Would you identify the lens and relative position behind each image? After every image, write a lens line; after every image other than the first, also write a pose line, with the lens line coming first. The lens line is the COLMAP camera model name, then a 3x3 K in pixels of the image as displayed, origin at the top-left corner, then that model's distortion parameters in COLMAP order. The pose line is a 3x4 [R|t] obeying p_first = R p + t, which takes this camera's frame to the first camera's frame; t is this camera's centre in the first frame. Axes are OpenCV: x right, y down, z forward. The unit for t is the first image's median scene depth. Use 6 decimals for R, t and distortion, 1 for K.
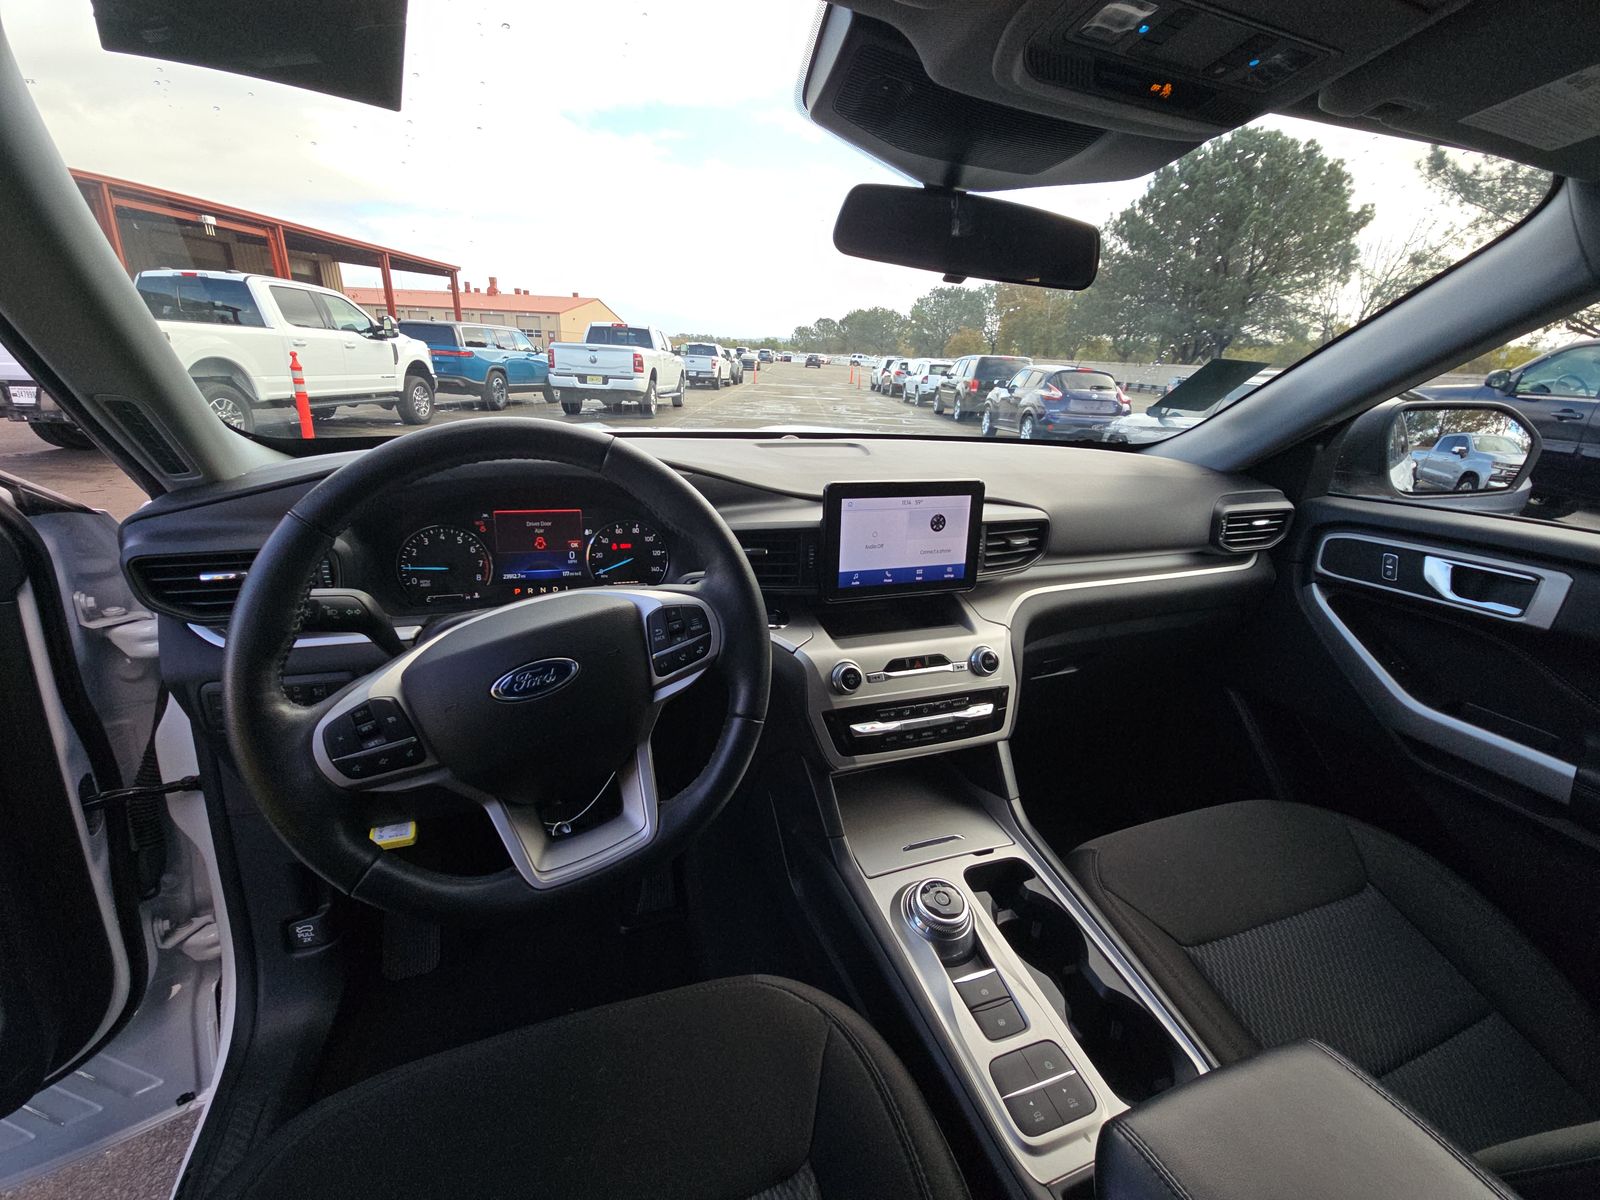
lens RADIAL K [[652.6, 0, 789.1], [0, 652.6, 591.4], [0, 0, 1]] dist [0.015429, -0.013326]
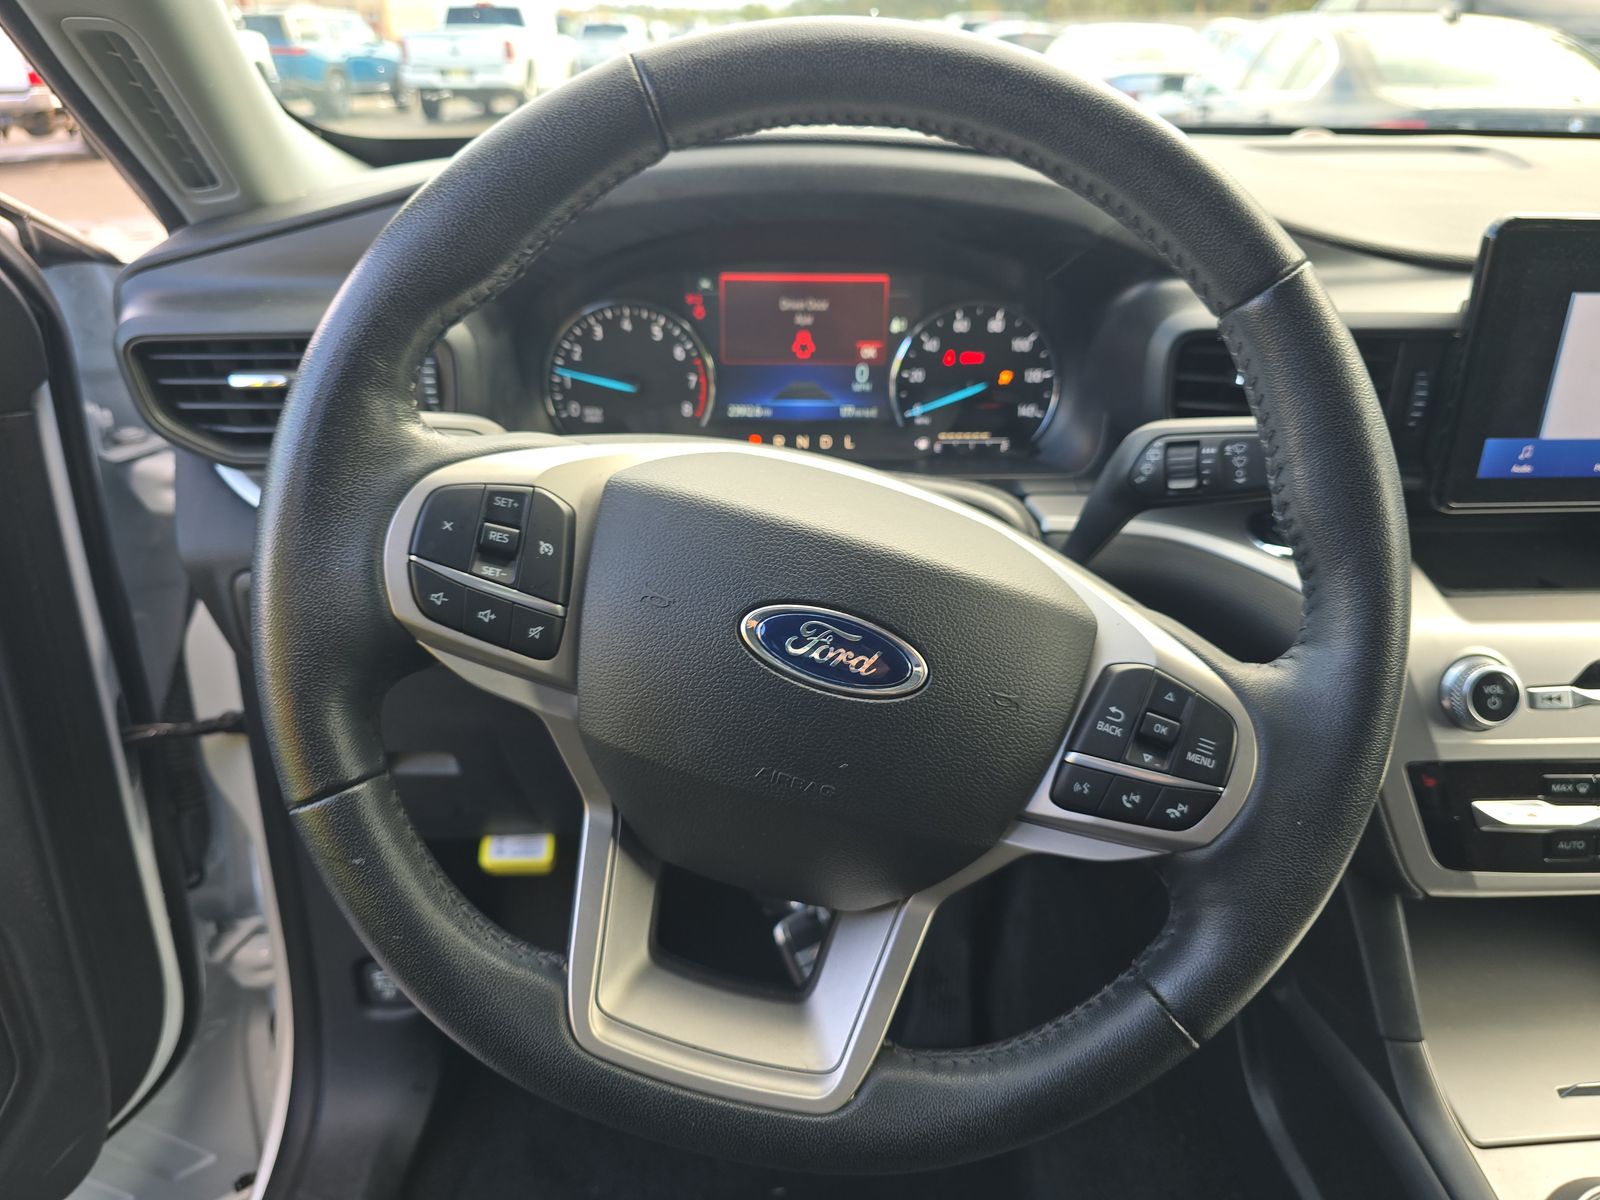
lens RADIAL K [[1106.9, 0, 798.9], [0, 1106.9, 594.2], [0, 0, 1]] dist [0.056595, -0.118315]
pose [[0.955736, 0.097328, -0.277661, -0.132988], [-0.062904, 0.989475, 0.130315, 0.002918], [0.287422, -0.107081, 0.951800, 0.181943]]
